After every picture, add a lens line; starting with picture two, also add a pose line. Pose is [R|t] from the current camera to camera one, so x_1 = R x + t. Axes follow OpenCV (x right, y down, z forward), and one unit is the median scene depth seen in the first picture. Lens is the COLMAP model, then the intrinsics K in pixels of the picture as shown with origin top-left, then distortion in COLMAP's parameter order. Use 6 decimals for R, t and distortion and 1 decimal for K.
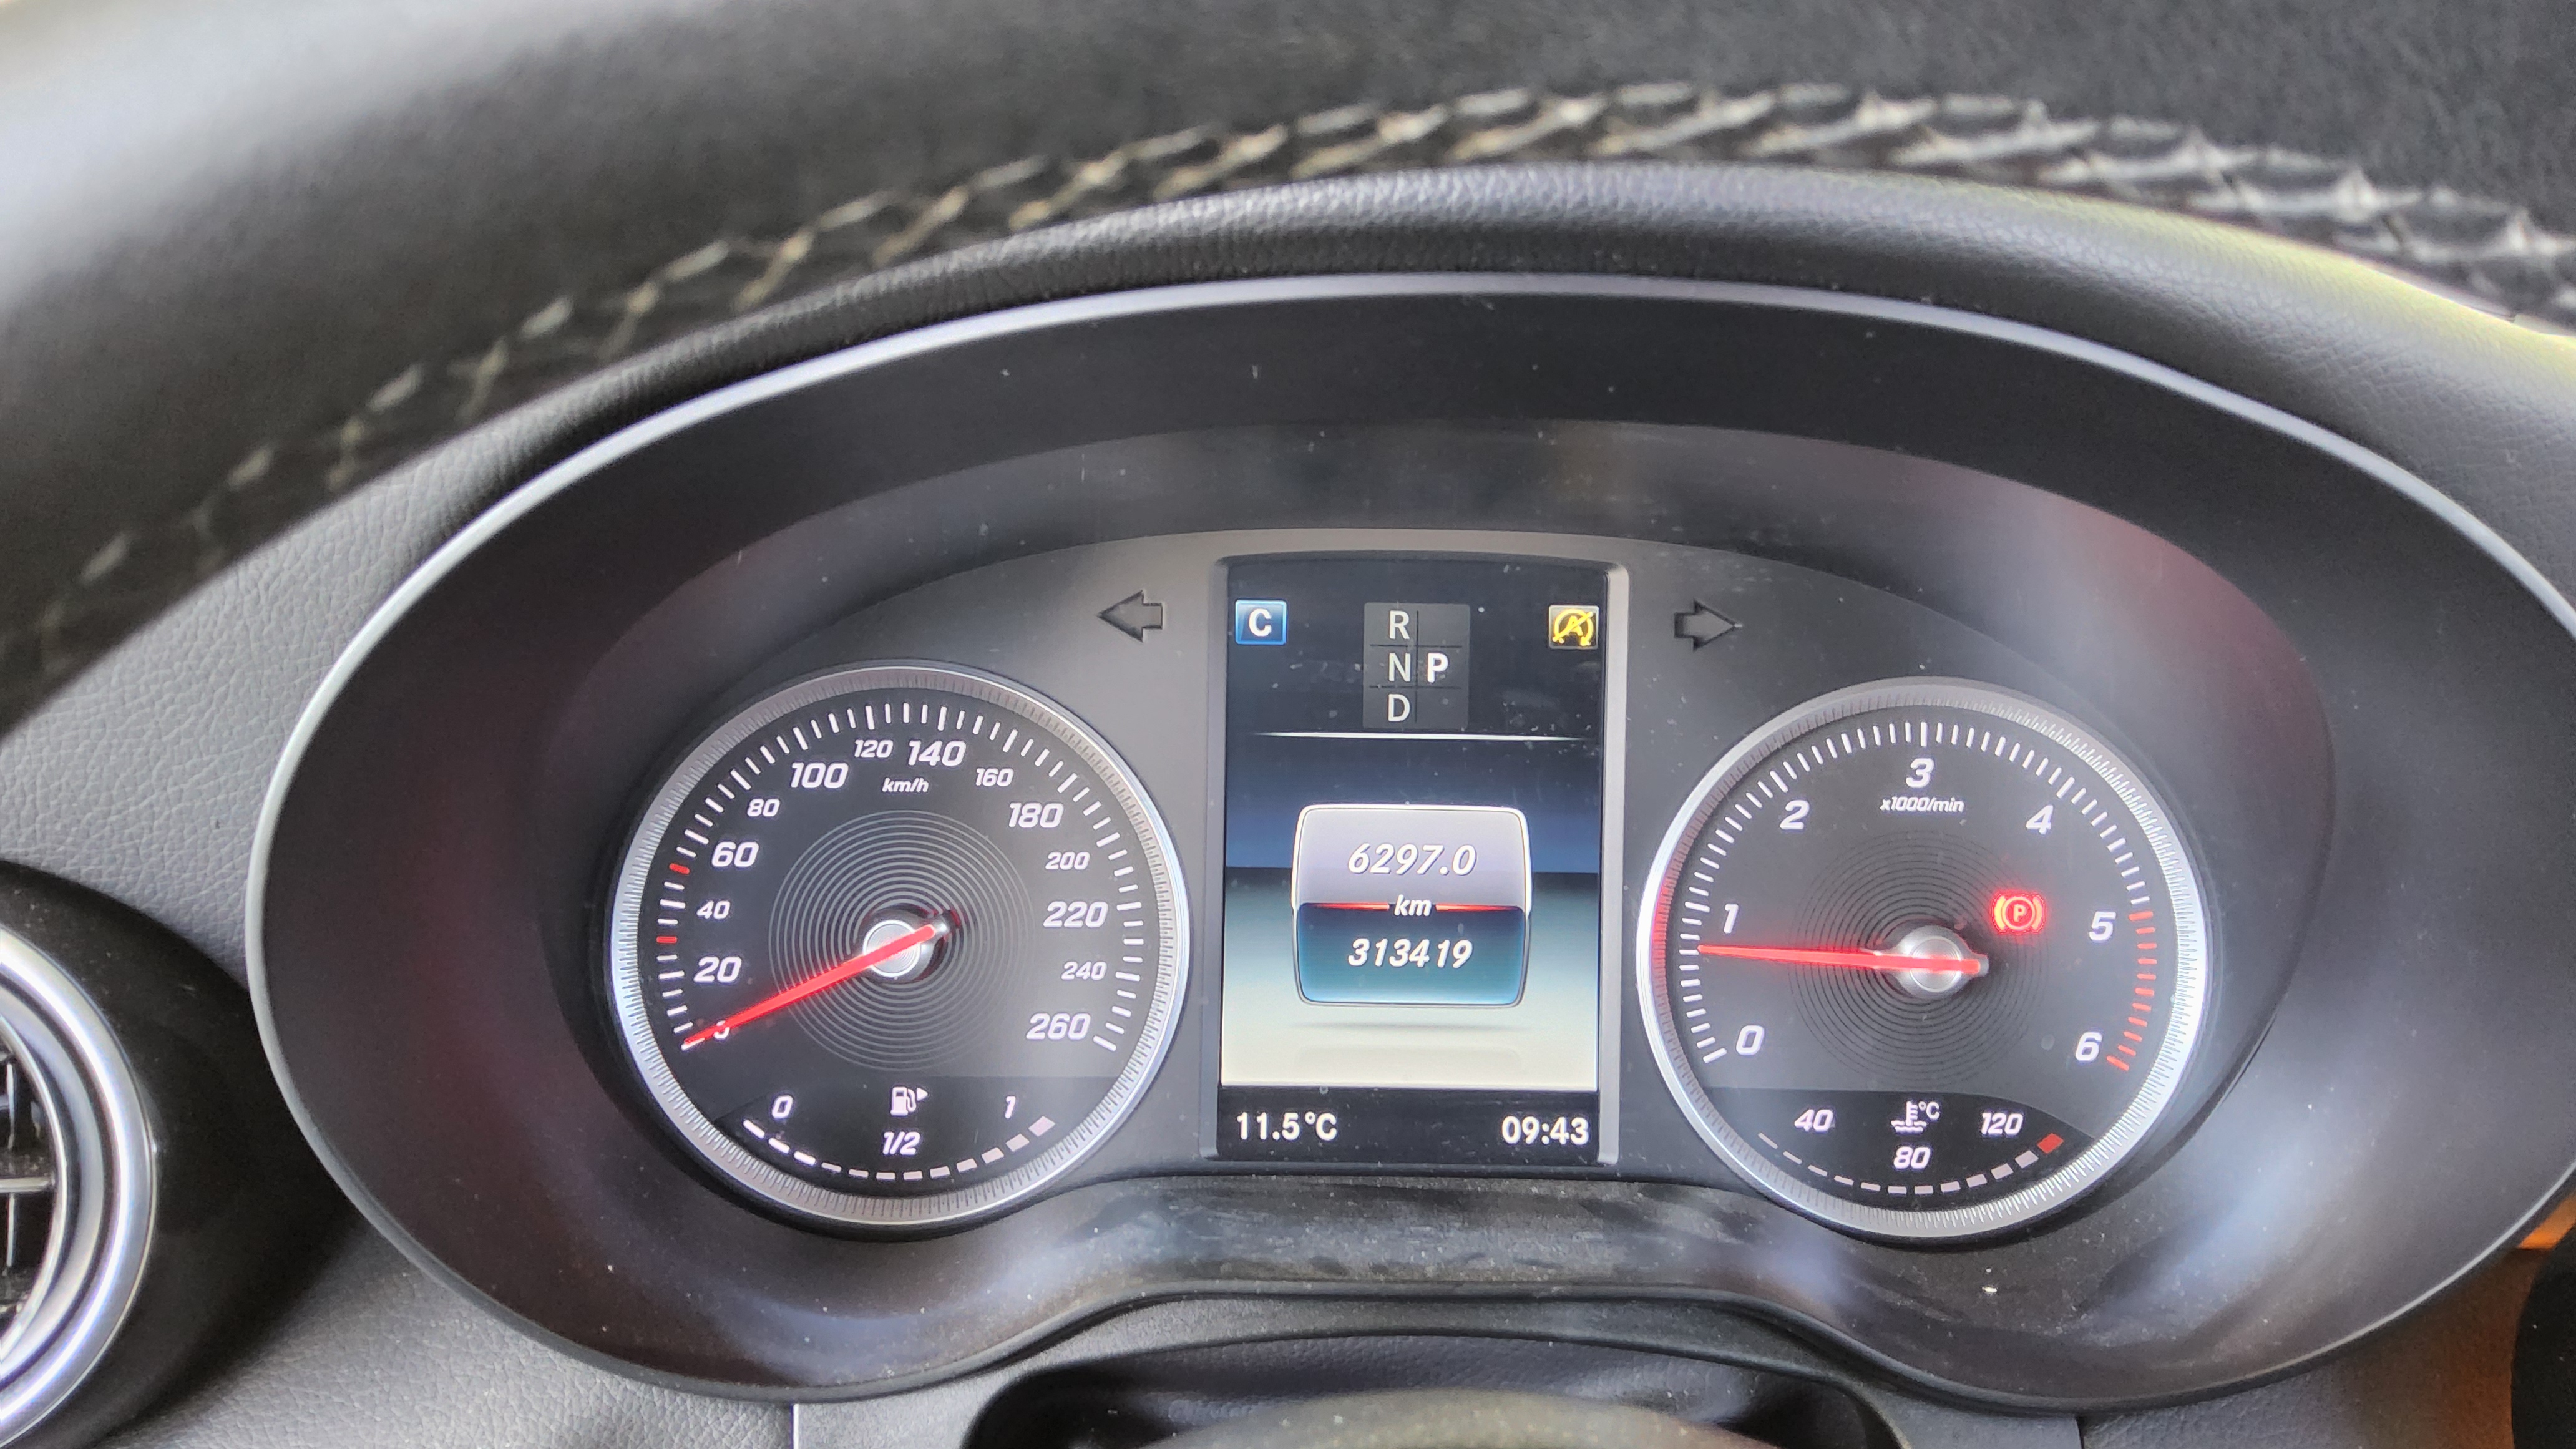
lens RADIAL K [[1910.0, 0, 1289.3], [0, 1910.0, 727.8], [0, 0, 1]] dist [0.013245, -0.002700]
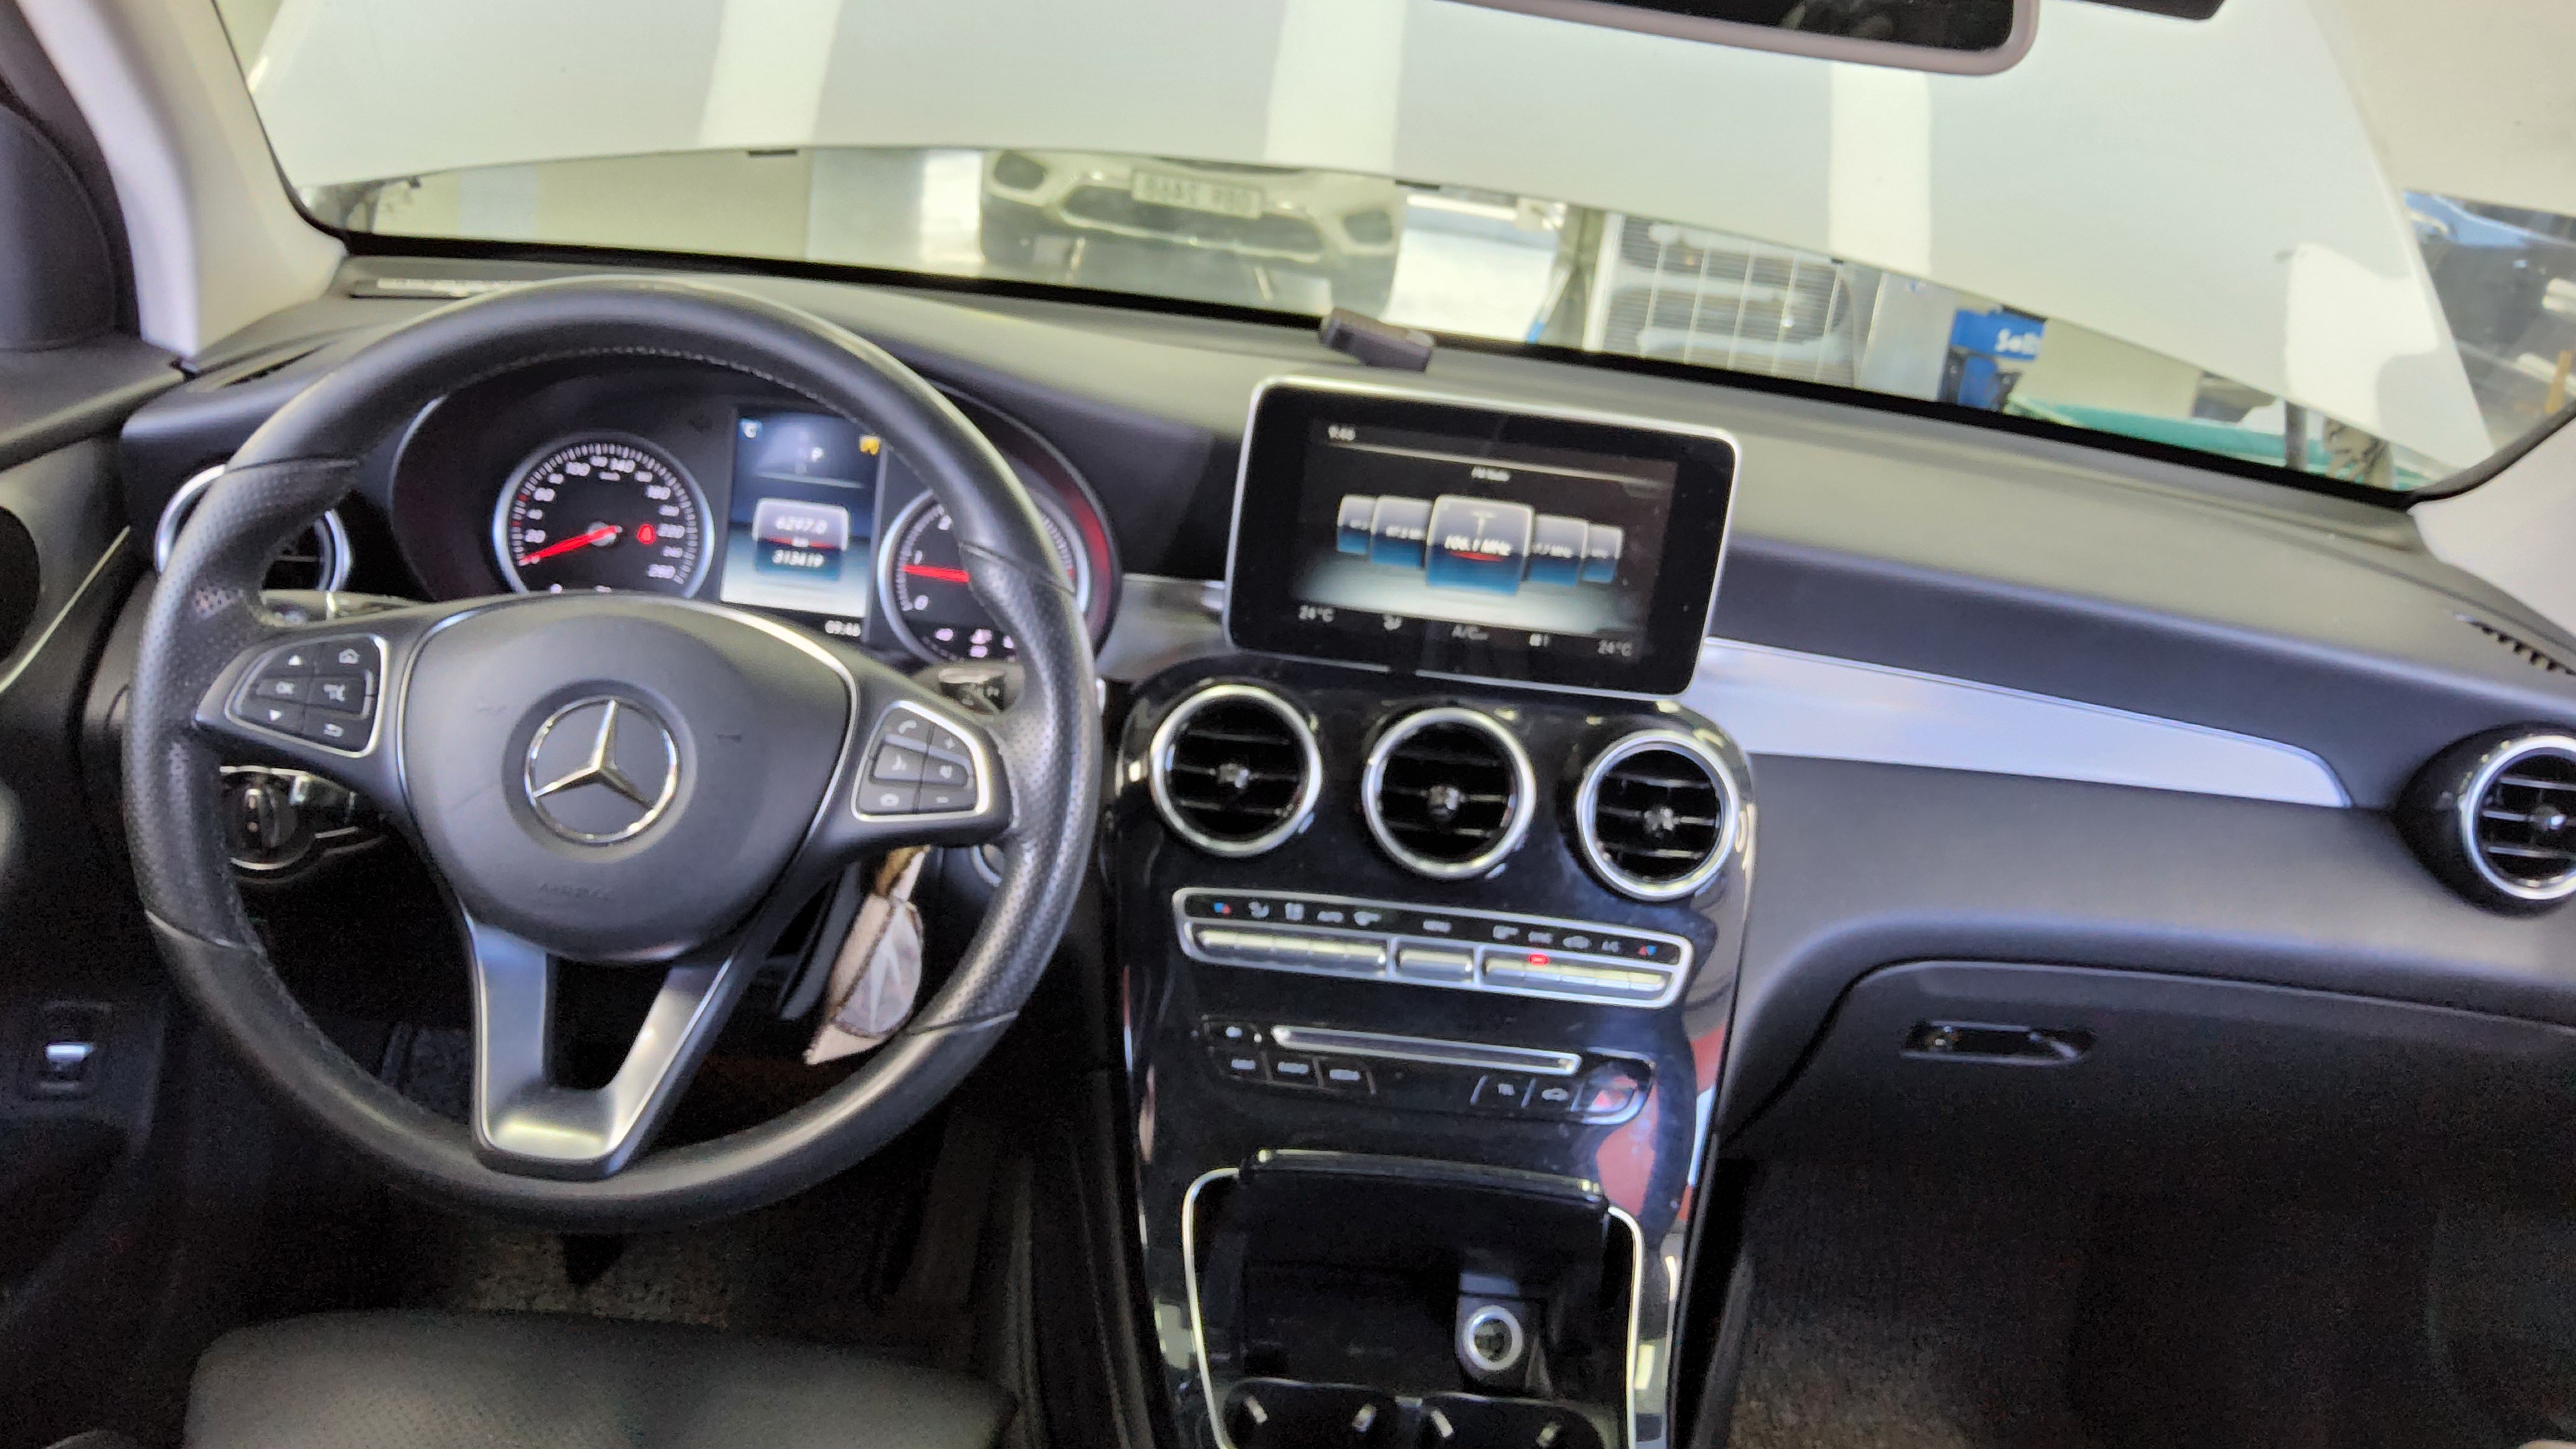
lens RADIAL K [[1910.0, 0, 1282.7], [0, 1910.0, 734.8], [0, 0, 1]] dist [0.013245, -0.002700]
pose [[0.954177, 0.077371, 0.289067, -0.046342], [-0.123004, 0.982024, 0.143175, -0.113675], [-0.272793, -0.172171, 0.946542, -1.857242]]
